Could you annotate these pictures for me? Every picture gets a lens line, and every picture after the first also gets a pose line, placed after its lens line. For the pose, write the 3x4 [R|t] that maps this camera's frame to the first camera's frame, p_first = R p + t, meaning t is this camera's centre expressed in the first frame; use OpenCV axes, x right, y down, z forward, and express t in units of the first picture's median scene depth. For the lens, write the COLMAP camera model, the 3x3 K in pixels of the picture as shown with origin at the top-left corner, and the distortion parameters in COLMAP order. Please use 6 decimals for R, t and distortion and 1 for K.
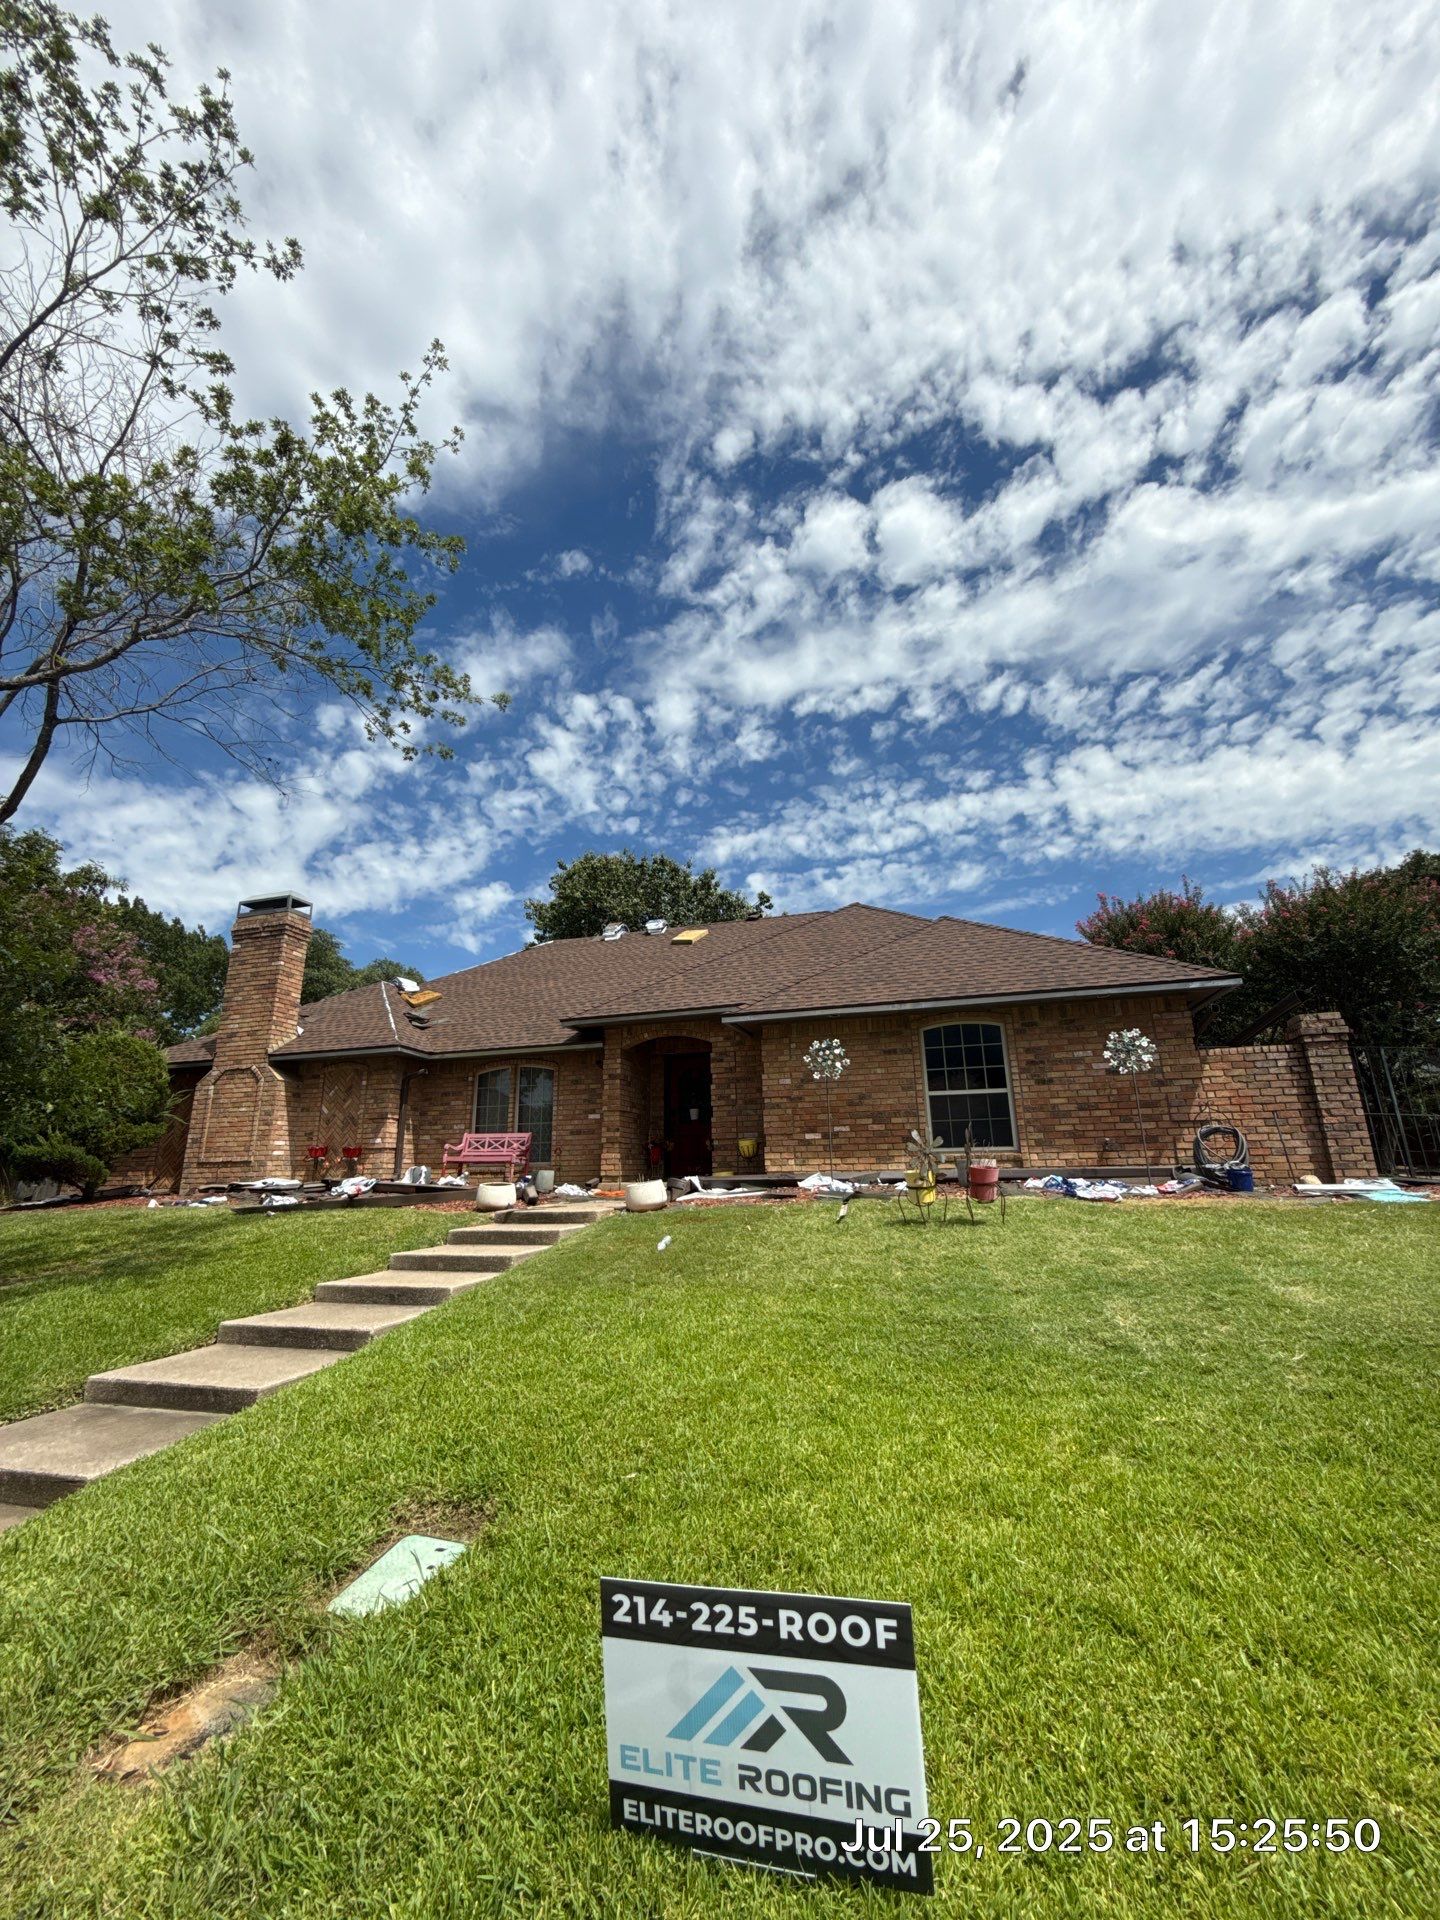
lens RADIAL K [[761.3, 0, 721.3], [0, 761.3, 962.2], [0, 0, 1]] dist [0.000098, -0.000559]
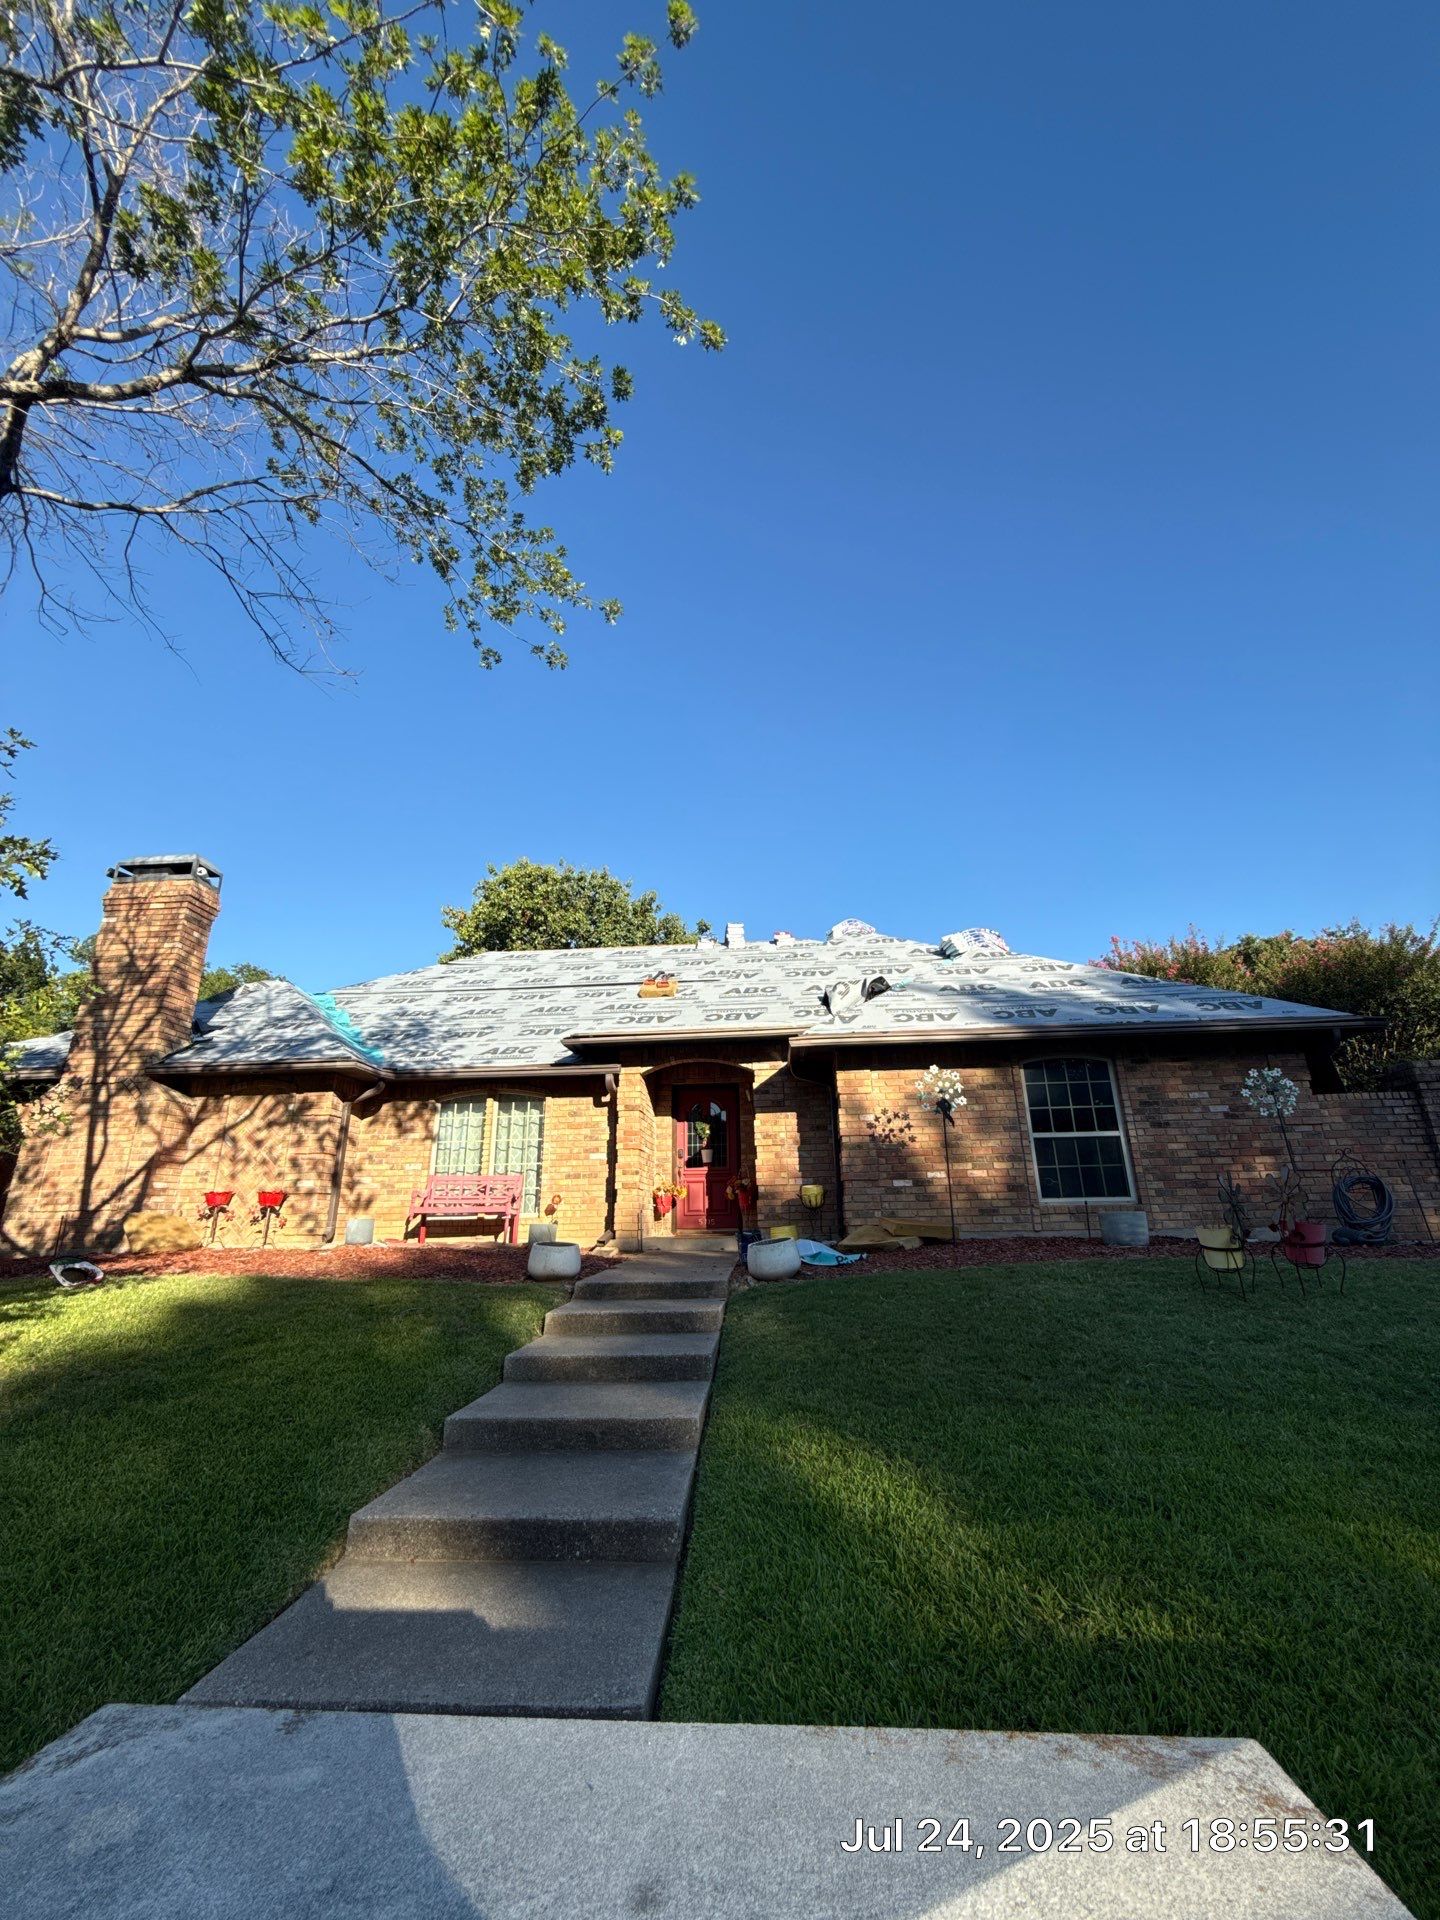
lens RADIAL K [[761.3, 0, 721.3], [0, 761.3, 962.2], [0, 0, 1]] dist [0.000098, -0.000559]
pose [[0.977128, 0.069124, 0.201105, -0.286645], [-0.056806, 0.996175, -0.066400, 0.054795], [-0.204926, 0.053457, 0.977317, 0.212516]]
